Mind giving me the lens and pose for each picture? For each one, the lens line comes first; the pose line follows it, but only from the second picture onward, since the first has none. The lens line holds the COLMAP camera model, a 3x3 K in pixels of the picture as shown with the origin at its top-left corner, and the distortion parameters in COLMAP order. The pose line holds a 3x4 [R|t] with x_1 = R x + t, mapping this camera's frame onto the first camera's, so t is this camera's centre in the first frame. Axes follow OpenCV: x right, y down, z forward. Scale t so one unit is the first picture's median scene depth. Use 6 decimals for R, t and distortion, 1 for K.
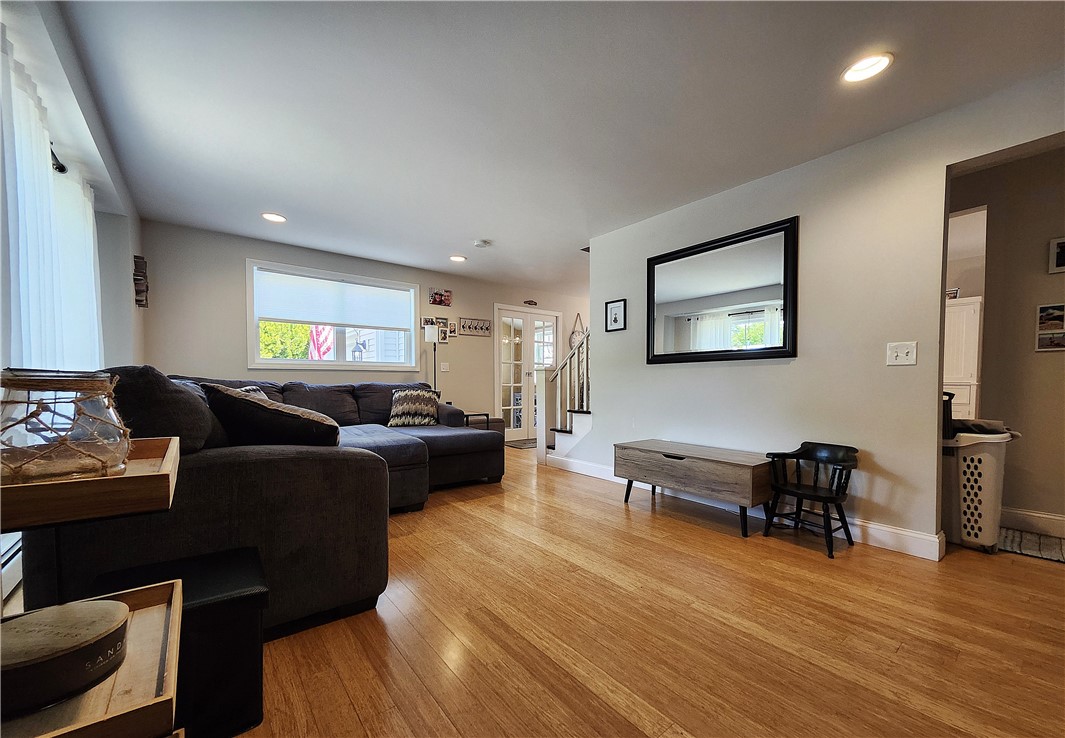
lens RADIAL K [[421.2, 0, 556.9], [0, 421.2, 401.1], [0, 0, 1]] dist [0.003105, 0.000040]
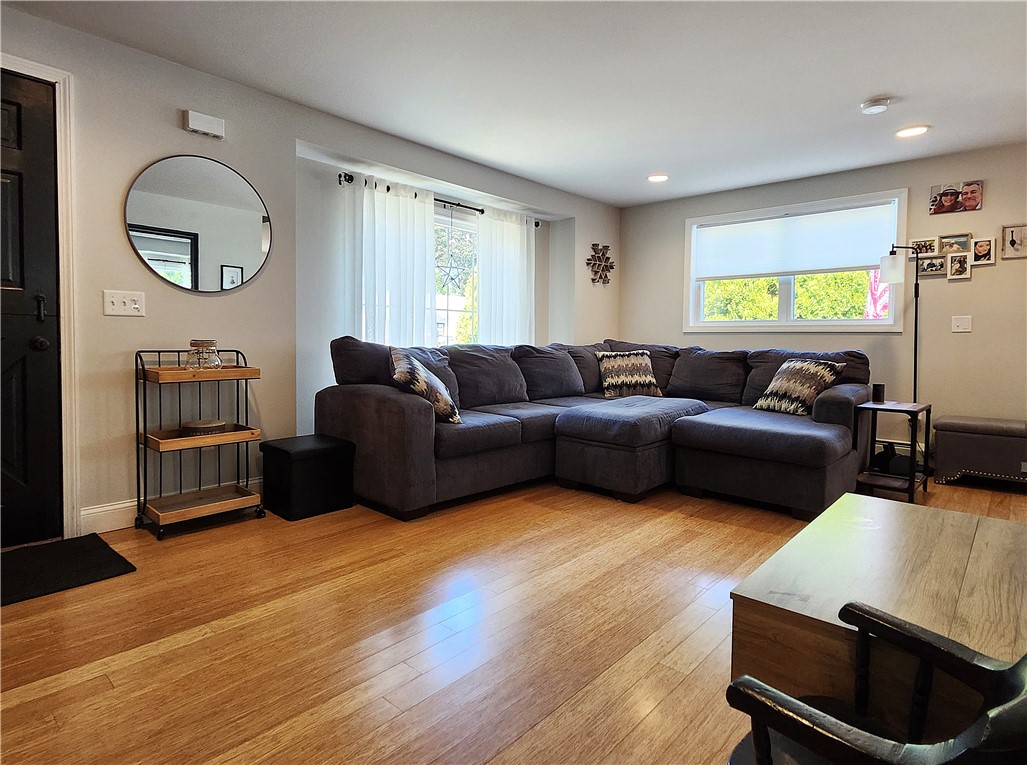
lens RADIAL K [[578.8, 0, 513.6], [0, 578.8, 373.3], [0, 0, 1]] dist [0.008484, 0.000434]
pose [[0.136245, 0.059403, -0.988893, 0.534804], [-0.057049, 0.997015, 0.052031, -0.029653], [0.989031, 0.049327, 0.139227, 0.423856]]
